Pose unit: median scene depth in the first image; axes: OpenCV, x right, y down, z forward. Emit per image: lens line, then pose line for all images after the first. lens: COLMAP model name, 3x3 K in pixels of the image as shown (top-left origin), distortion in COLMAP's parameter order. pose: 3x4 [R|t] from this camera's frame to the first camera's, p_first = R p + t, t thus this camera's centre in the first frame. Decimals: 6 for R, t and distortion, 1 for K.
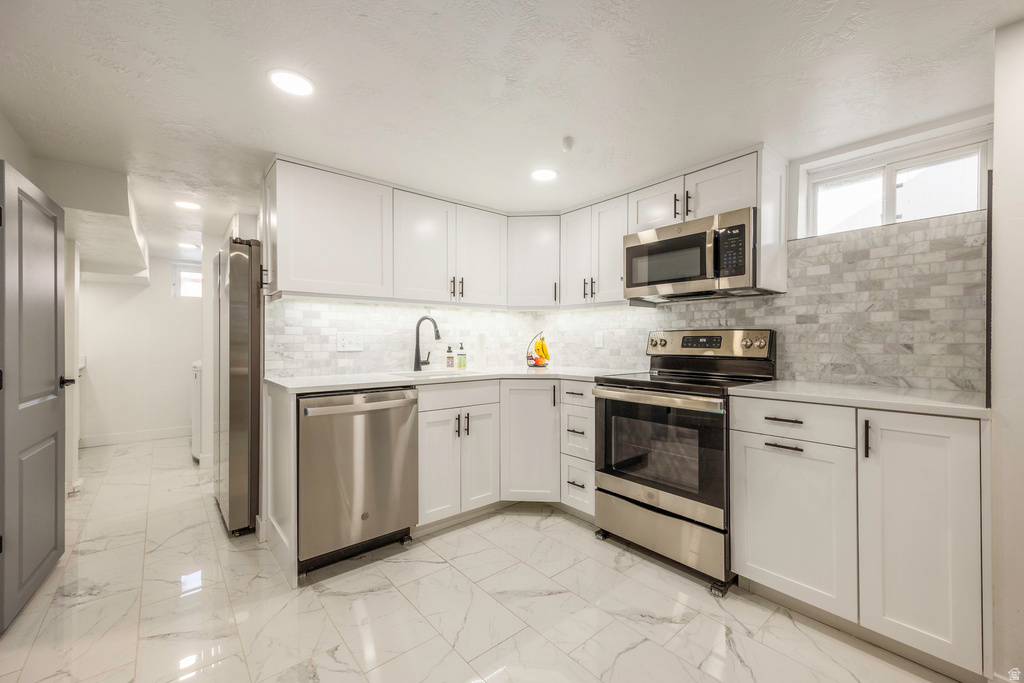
lens RADIAL K [[428.1, 0, 516.7], [0, 428.1, 340.3], [0, 0, 1]] dist [0.002919, 0.000317]
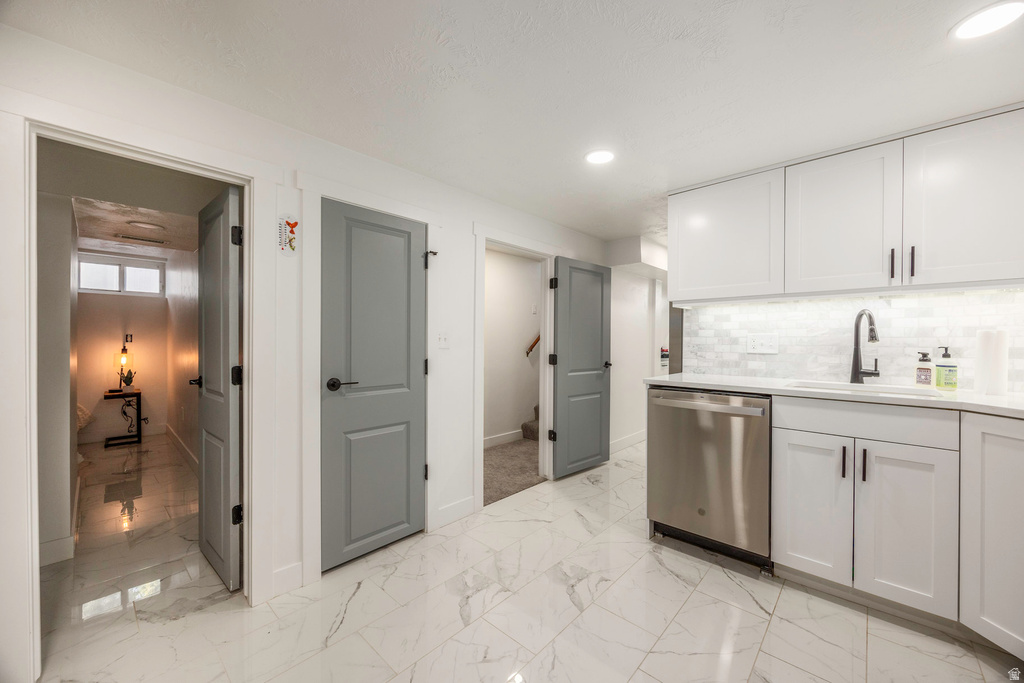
lens RADIAL K [[399.3, 0, 512.1], [0, 399.3, 341.6], [0, 0, 1]] dist [0.005137, -0.001083]
pose [[0.093933, 0.004516, -0.995568, 0.462522], [-0.002068, 0.999988, 0.004340, -0.003819], [0.995576, 0.001652, 0.093941, 0.370964]]
